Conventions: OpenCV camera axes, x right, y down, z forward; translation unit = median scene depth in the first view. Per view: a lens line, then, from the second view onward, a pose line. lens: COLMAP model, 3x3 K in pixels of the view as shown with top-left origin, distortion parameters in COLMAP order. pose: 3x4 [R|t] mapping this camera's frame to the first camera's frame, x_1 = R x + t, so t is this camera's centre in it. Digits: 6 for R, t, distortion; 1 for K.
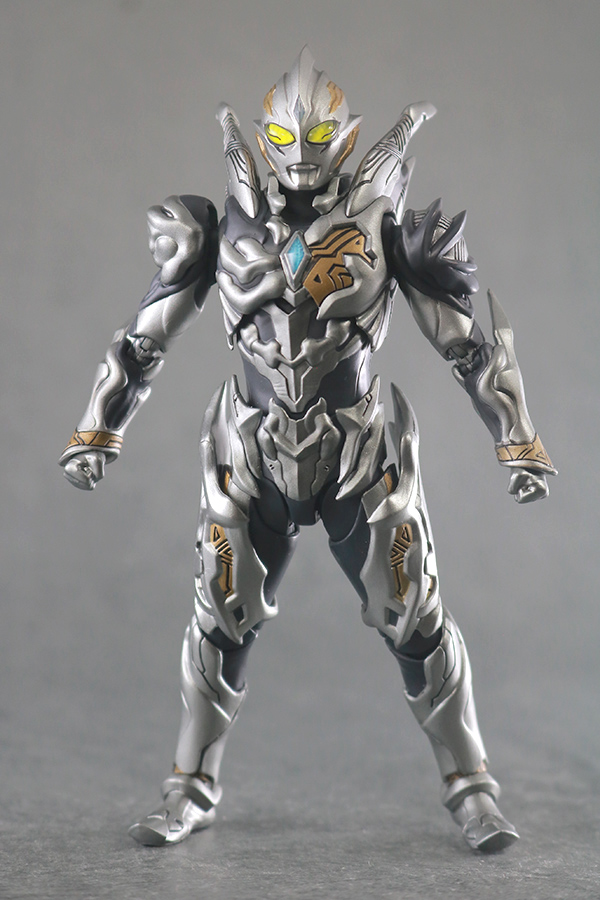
lens RADIAL K [[2228.9, 0, 300.0], [0, 2228.9, 450.0], [0, 0, 1]] dist [0.017102, 0.121933]
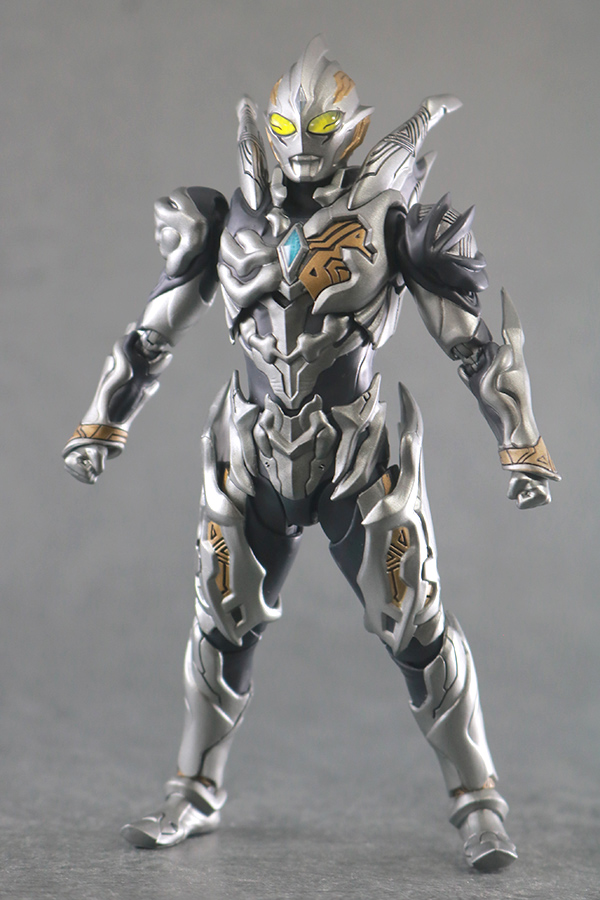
lens RADIAL K [[2228.9, 0, 300.0], [0, 2228.9, 450.0], [0, 0, 1]] dist [0.017102, 0.121933]
pose [[0.992453, 0.026039, -0.119827, 0.117170], [-0.027481, 0.999568, -0.010396, 0.010860], [0.119505, 0.013611, 0.992740, 0.031644]]
